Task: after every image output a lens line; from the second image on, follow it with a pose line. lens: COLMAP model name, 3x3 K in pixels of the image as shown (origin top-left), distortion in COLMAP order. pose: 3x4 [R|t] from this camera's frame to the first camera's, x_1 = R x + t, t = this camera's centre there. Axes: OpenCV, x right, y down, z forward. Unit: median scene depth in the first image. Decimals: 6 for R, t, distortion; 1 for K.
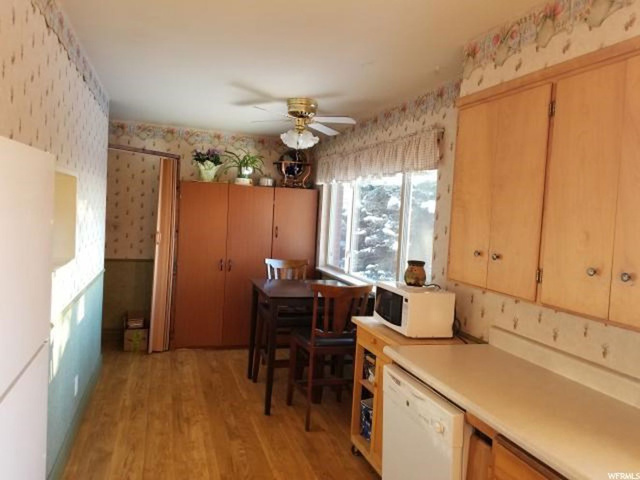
lens RADIAL K [[514.2, 0, 317.0], [0, 514.2, 238.6], [0, 0, 1]] dist [0.002147, -0.000883]
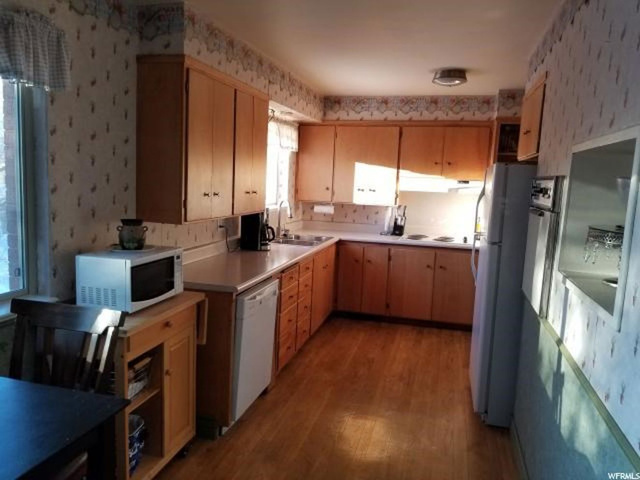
lens RADIAL K [[514.2, 0, 317.0], [0, 514.2, 238.6], [0, 0, 1]] dist [0.002147, -0.000883]
pose [[-0.853794, -0.159148, 0.495688, -0.582259], [-0.066943, 0.977786, 0.198626, -0.139402], [-0.516288, 0.136403, -0.845482, 1.939913]]
